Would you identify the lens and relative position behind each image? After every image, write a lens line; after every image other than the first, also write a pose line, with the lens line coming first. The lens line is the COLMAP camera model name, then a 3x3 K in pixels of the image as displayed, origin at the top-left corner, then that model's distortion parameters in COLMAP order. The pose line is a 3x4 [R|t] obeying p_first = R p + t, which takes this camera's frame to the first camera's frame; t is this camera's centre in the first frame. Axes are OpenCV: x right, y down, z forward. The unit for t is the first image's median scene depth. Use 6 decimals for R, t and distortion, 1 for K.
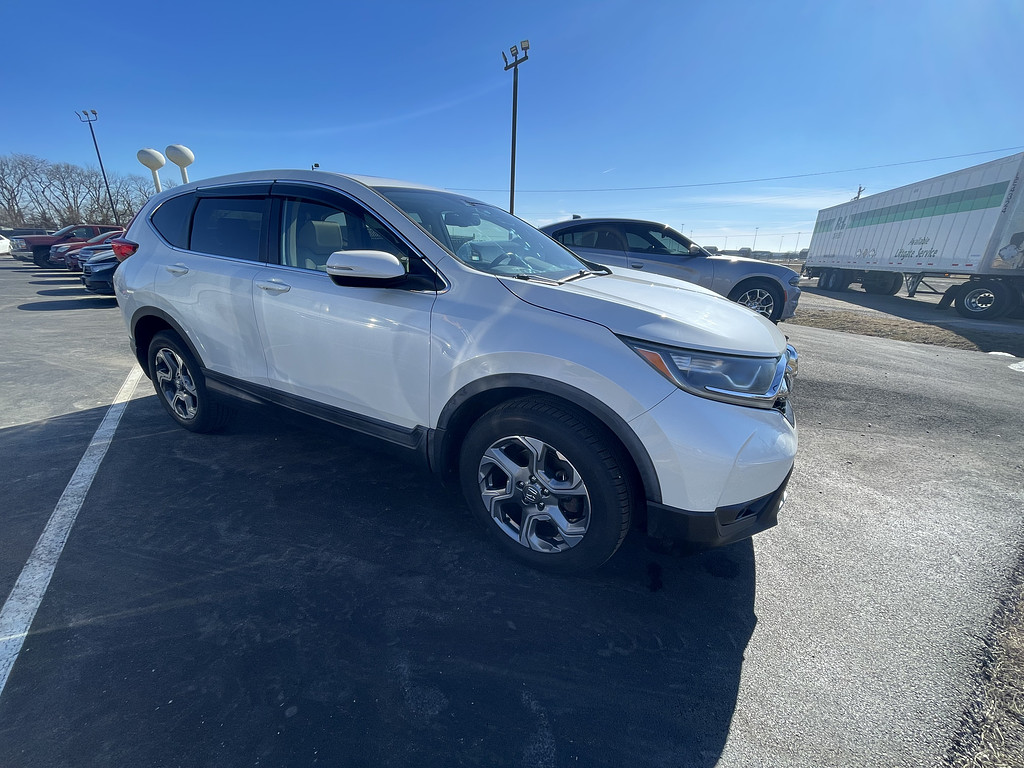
lens RADIAL K [[415.0, 0, 508.9], [0, 415.0, 387.3], [0, 0, 1]] dist [0.000698, -0.000670]
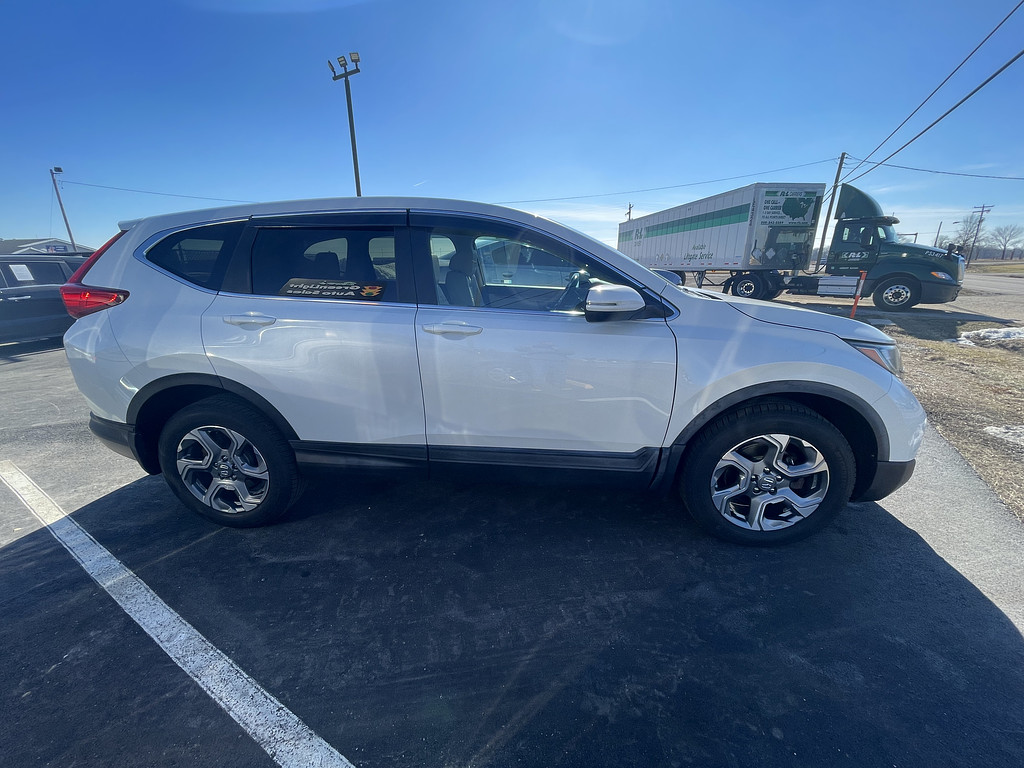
lens RADIAL K [[413.5, 0, 508.6], [0, 413.5, 386.2], [0, 0, 1]] dist [0.006903, -0.004973]
pose [[0.916261, -0.151995, 0.370625, -0.755753], [0.162683, 0.986675, 0.002456, -0.099245], [-0.366060, 0.058044, 0.928779, 0.129892]]
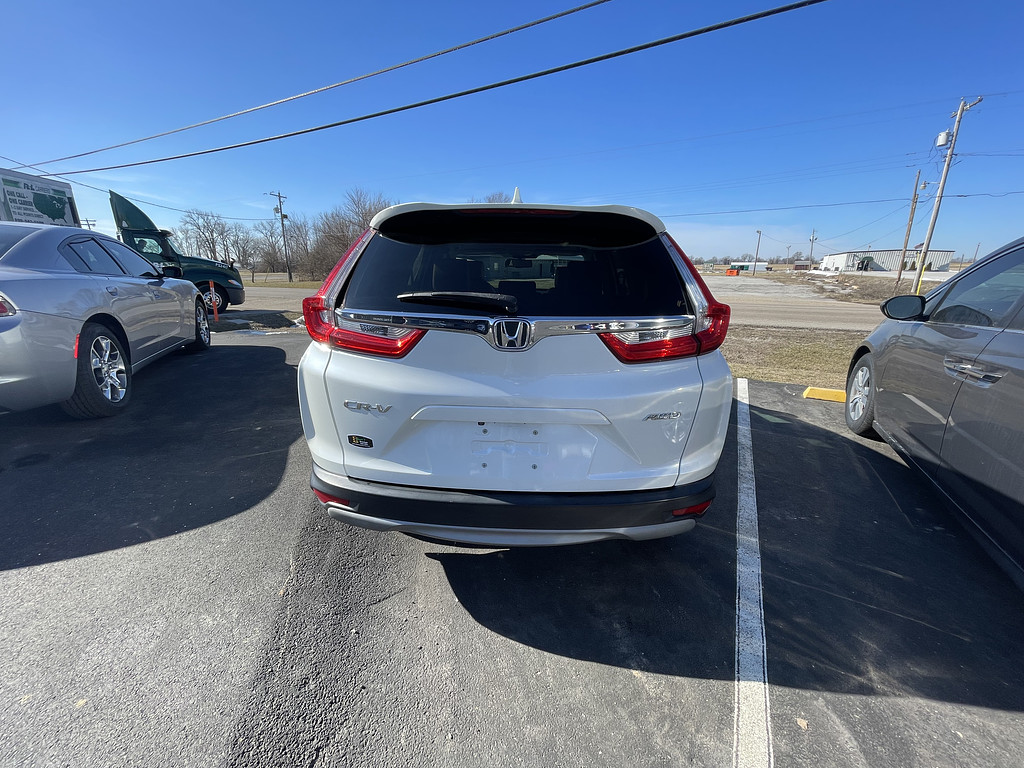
lens RADIAL K [[415.0, 0, 508.9], [0, 415.0, 387.3], [0, 0, 1]] dist [0.000698, -0.000670]
pose [[-0.450861, -0.276425, 0.848713, -1.754152], [0.270230, 0.863945, 0.424940, -0.749719], [-0.850706, 0.420936, -0.314821, 1.939606]]
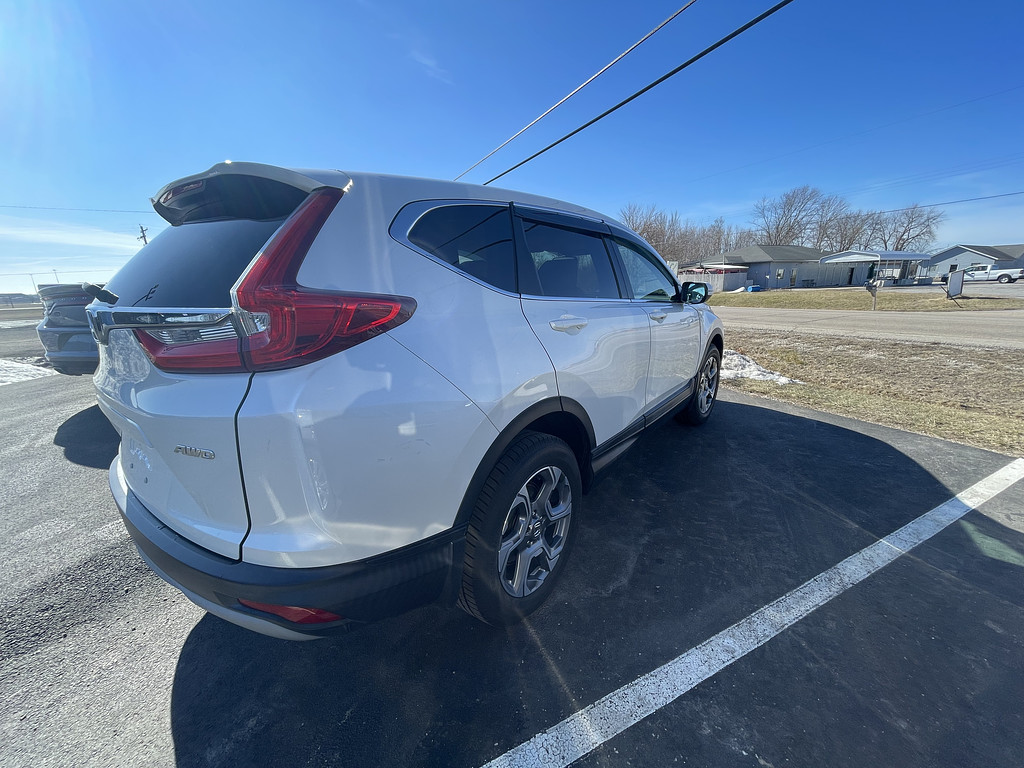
lens RADIAL K [[415.0, 0, 508.9], [0, 415.0, 387.3], [0, 0, 1]] dist [0.000698, -0.000670]
pose [[0.160114, -0.269959, 0.949466, -1.683694], [0.347585, 0.915689, 0.201740, -0.410559], [-0.923877, 0.297719, 0.240448, 1.095064]]
